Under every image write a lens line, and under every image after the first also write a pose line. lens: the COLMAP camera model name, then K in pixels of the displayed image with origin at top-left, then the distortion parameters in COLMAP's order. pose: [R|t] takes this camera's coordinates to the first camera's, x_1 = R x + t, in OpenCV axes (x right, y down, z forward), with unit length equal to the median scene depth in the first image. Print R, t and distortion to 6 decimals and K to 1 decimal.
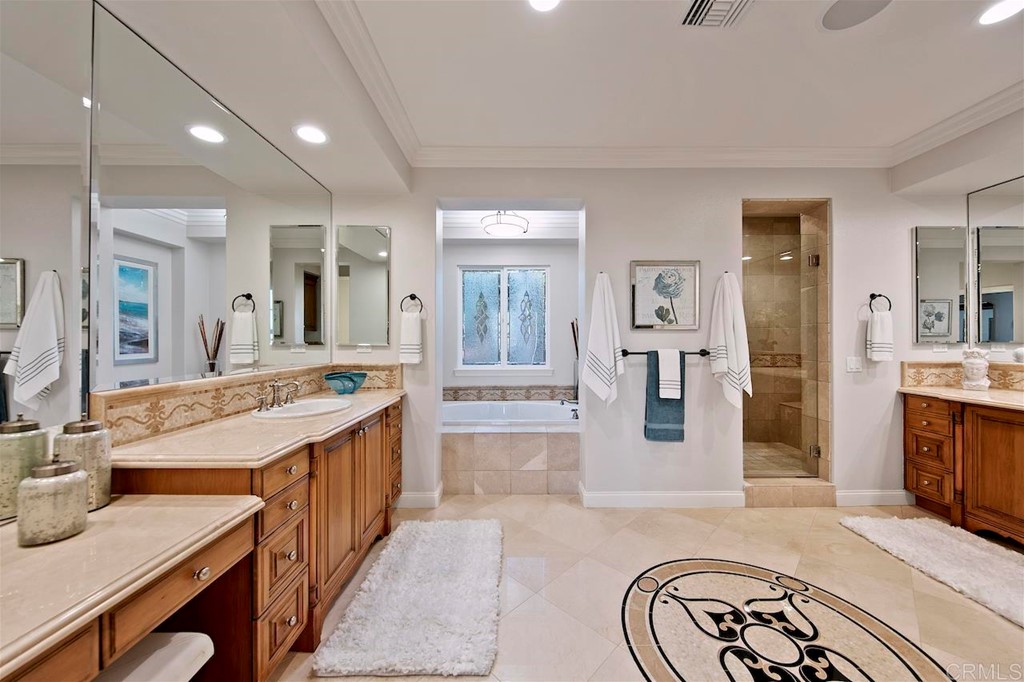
lens RADIAL K [[399.1, 0, 518.3], [0, 399.1, 339.0], [0, 0, 1]] dist [0.000568, -0.000276]
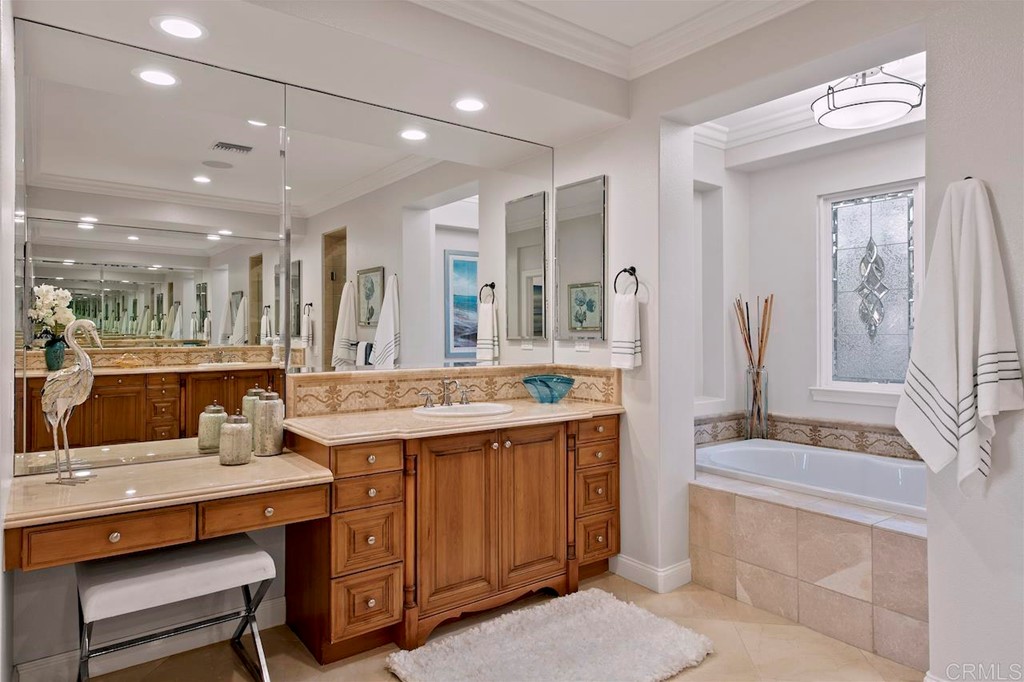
lens RADIAL K [[741.7, 0, 511.6], [0, 741.7, 326.1], [0, 0, 1]] dist [0.012060, -0.000233]
pose [[0.495271, -0.006337, -0.868715, 0.776201], [0.003740, 0.999980, -0.005163, -0.006598], [0.868730, -0.000692, 0.495285, 0.205363]]
